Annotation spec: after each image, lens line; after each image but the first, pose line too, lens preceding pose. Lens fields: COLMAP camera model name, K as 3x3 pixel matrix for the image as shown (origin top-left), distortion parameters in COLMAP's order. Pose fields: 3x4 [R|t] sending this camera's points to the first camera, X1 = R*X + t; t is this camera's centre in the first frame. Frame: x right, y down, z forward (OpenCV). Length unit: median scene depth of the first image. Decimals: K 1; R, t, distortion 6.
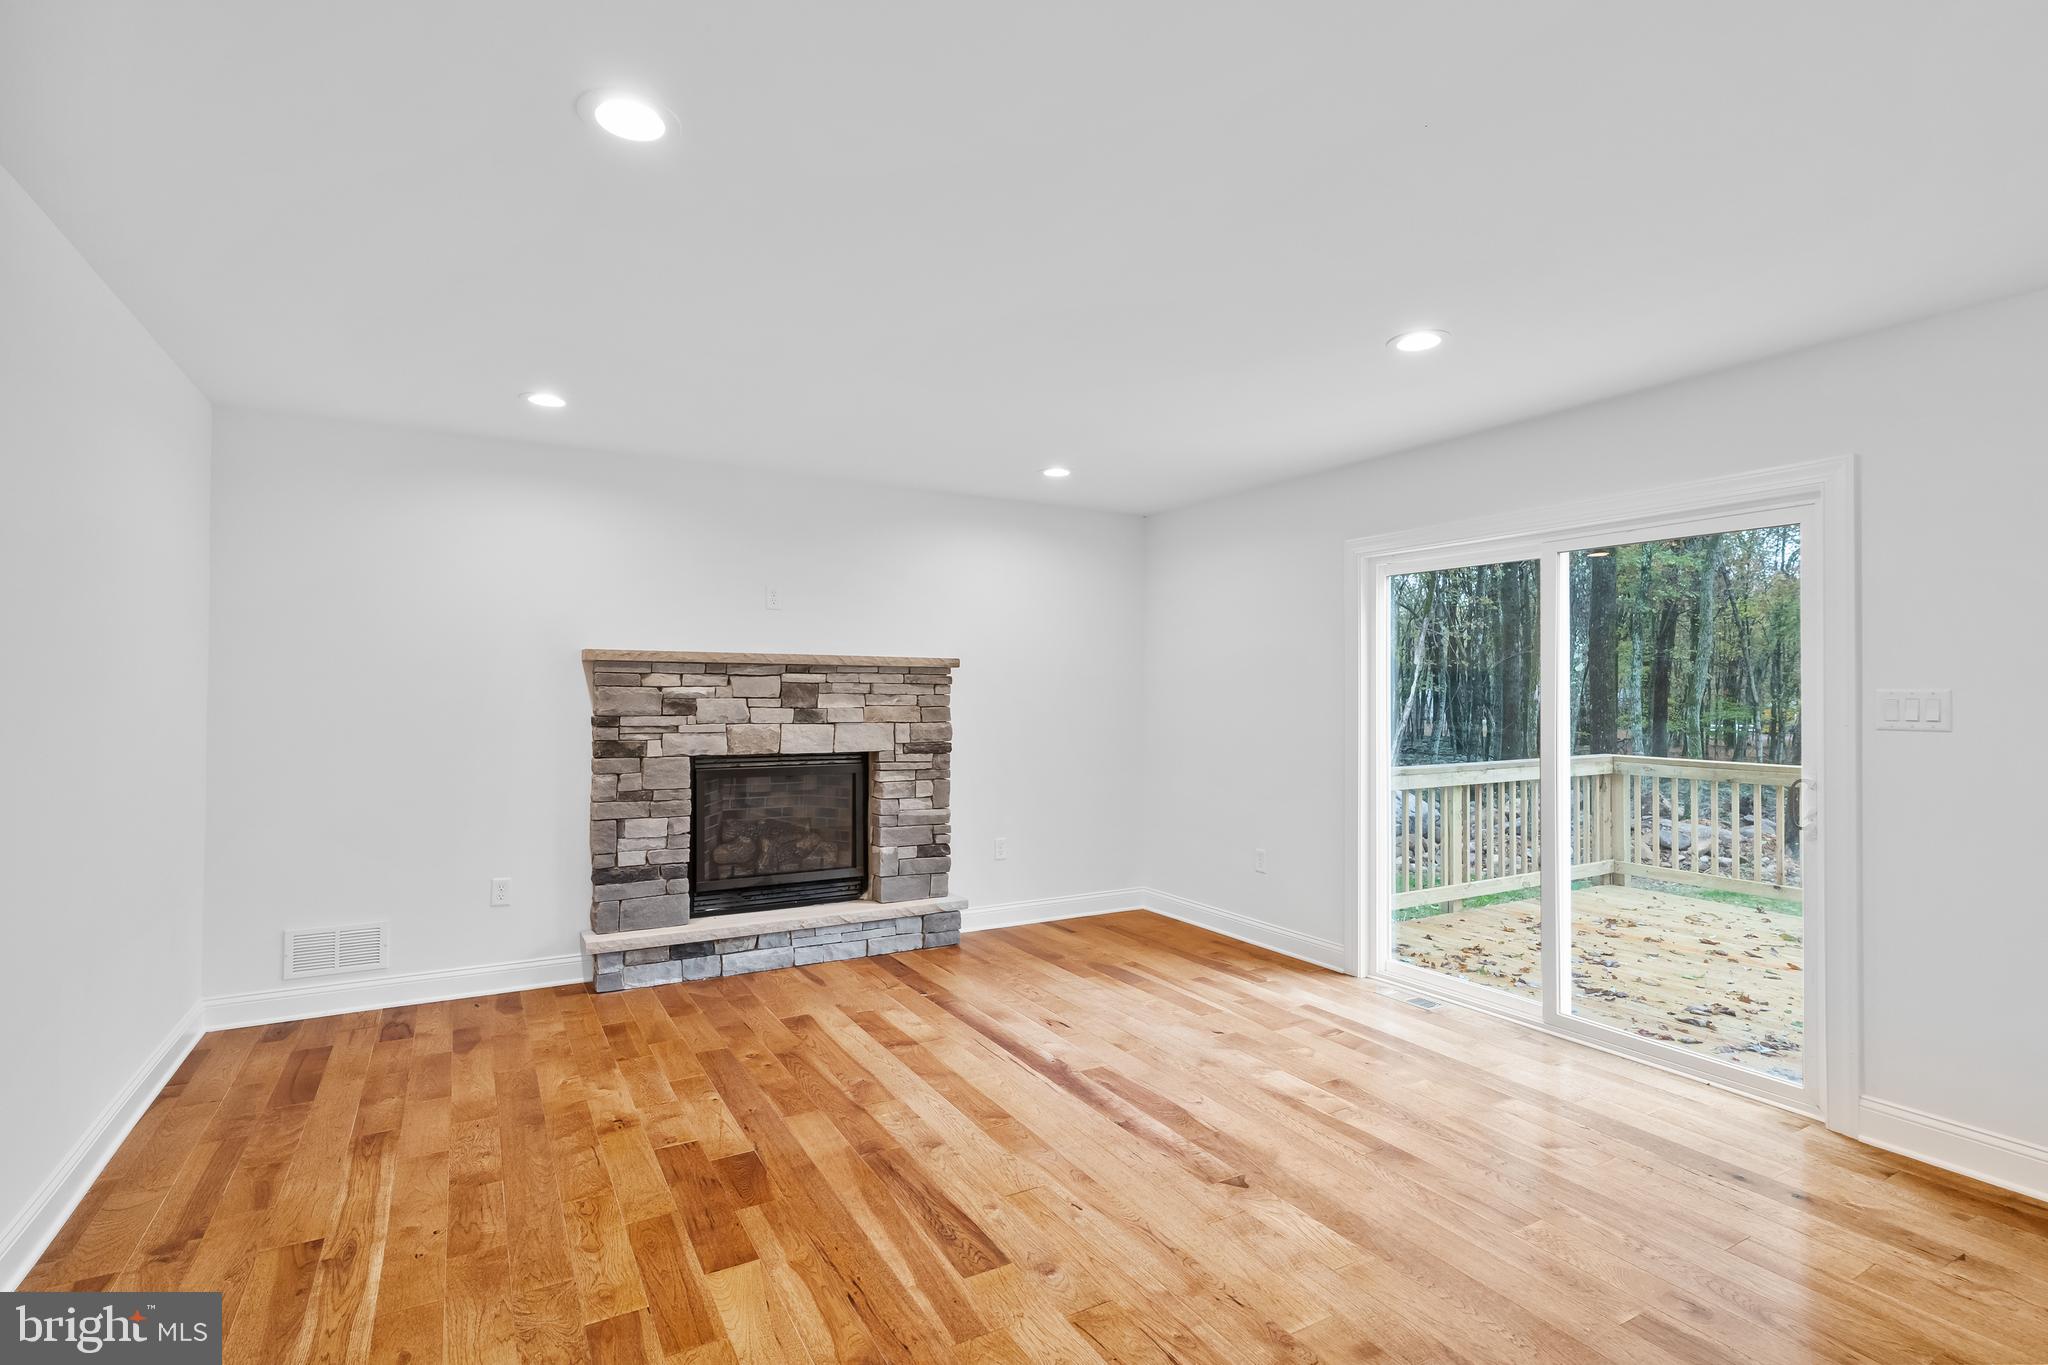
lens RADIAL K [[975.7, 0, 1024.0], [0, 975.7, 682.5], [0, 0, 1]] dist [0.001469, 0.000696]
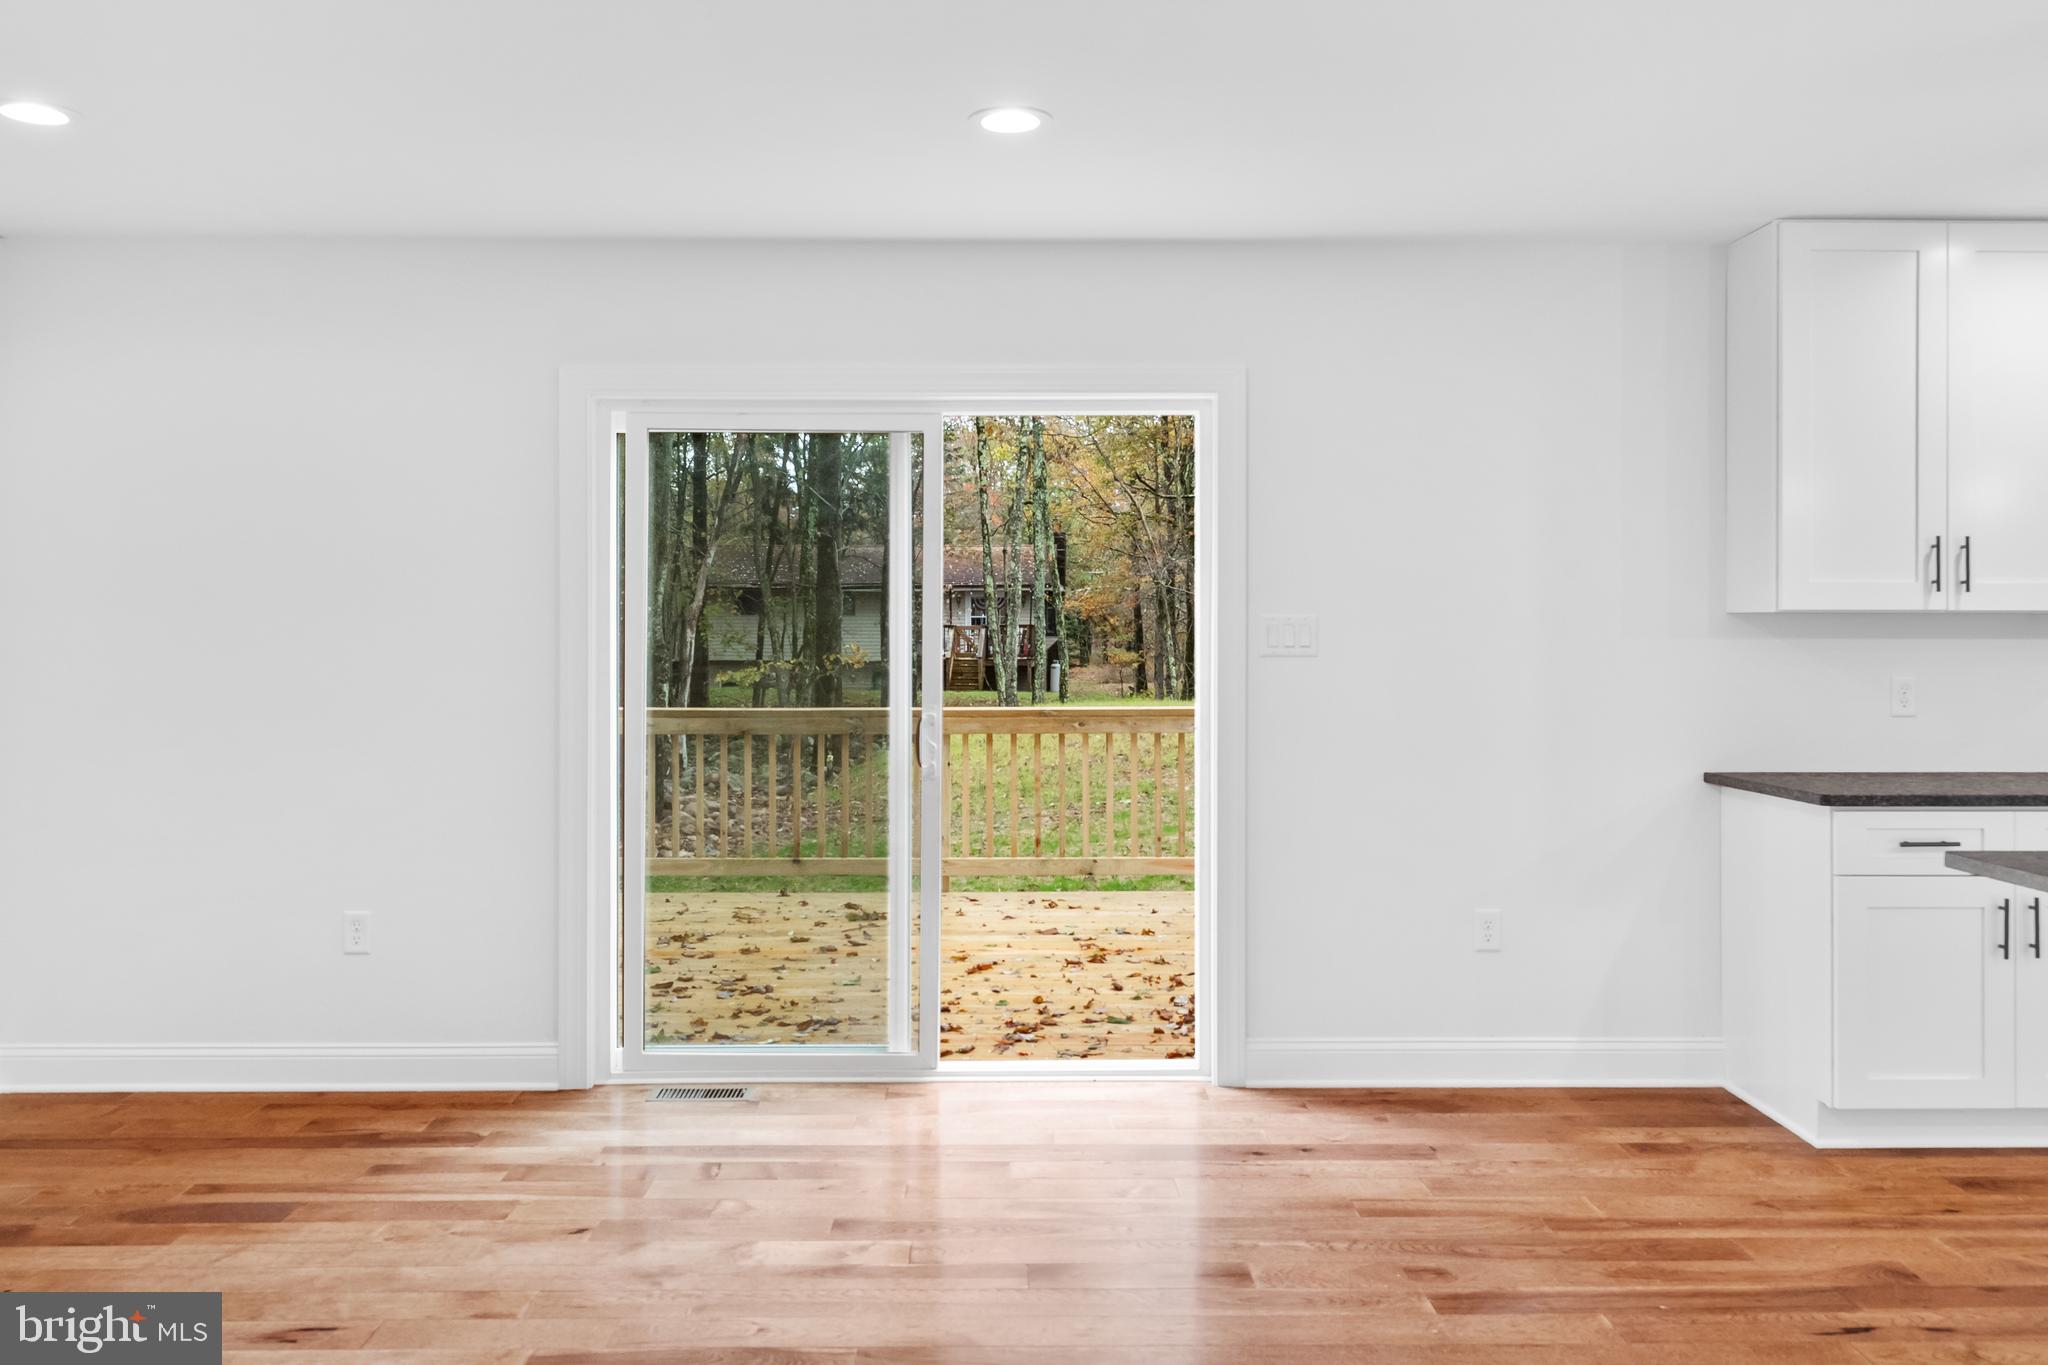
lens RADIAL K [[1620.0, 0, 1023.7], [0, 1620.0, 611.8], [0, 0, 1]] dist [-0.002928, 0.005735]
pose [[0.481860, -0.001367, 0.876247, -0.486829], [-0.006443, 0.999966, 0.005103, -0.001957], [-0.876224, -0.008104, 0.481835, 0.332055]]
